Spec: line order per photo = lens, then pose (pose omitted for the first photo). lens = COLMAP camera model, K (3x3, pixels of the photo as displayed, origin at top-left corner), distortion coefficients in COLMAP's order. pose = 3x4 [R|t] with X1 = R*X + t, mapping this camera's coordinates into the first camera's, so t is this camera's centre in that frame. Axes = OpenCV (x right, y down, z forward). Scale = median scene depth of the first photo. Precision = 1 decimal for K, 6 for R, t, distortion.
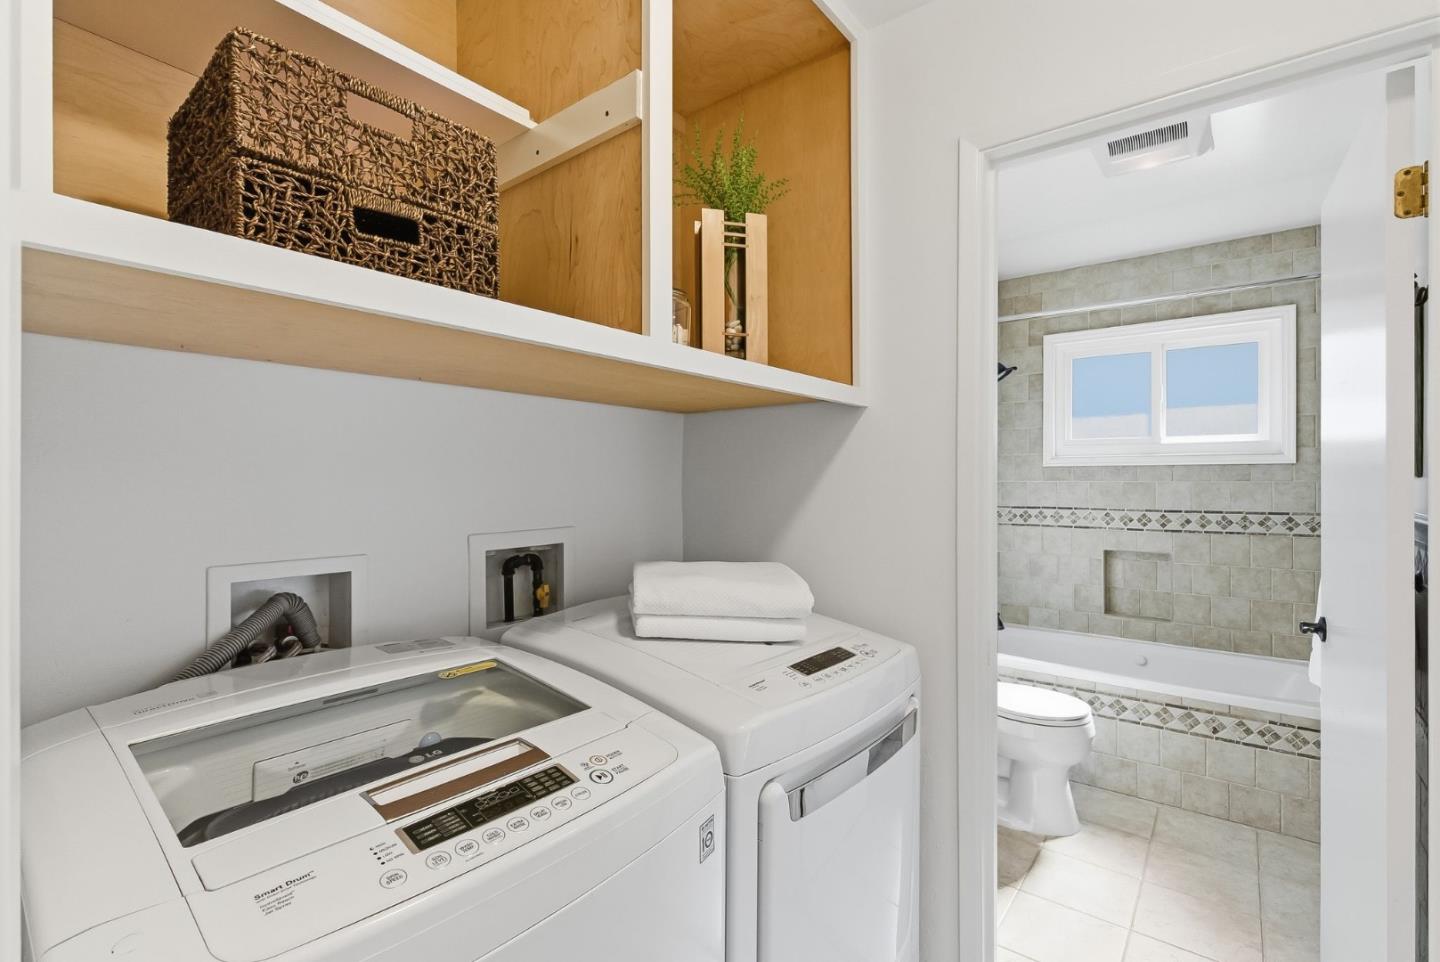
lens RADIAL K [[662.5, 0, 711.6], [0, 662.5, 480.2], [0, 0, 1]] dist [0.002889, 0.000444]
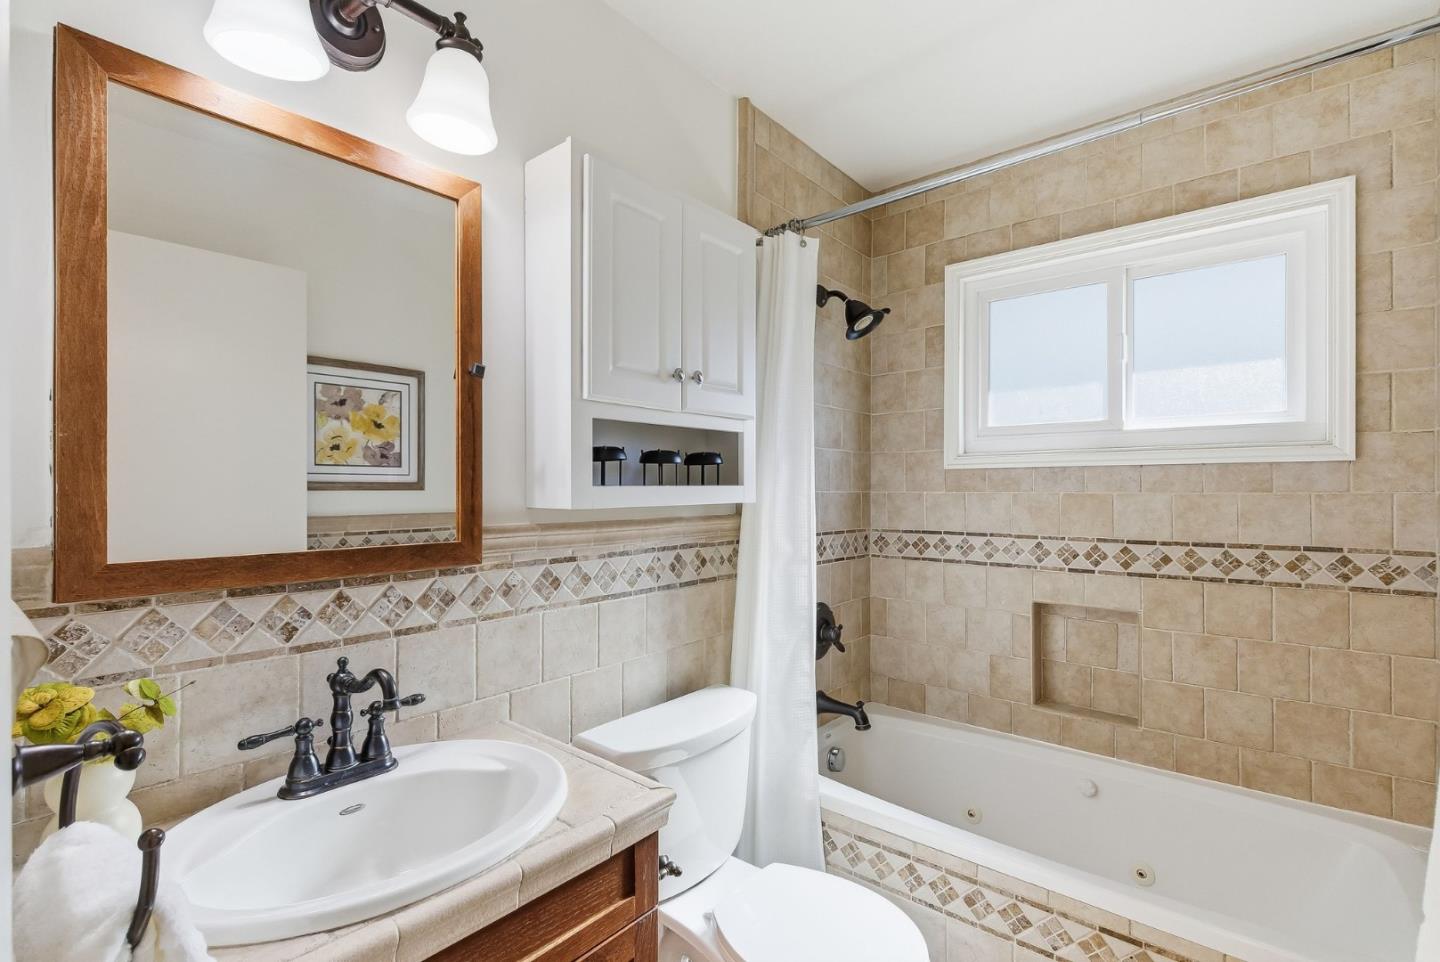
lens RADIAL K [[653.9, 0, 715.4], [0, 653.9, 489.6], [0, 0, 1]] dist [0.001842, 0.000013]
pose [[0.999555, 0.001971, -0.029764, 0.331952], [-0.002037, 0.999996, -0.002189, 0.001210], [0.029760, 0.002248, 0.999555, 0.401354]]
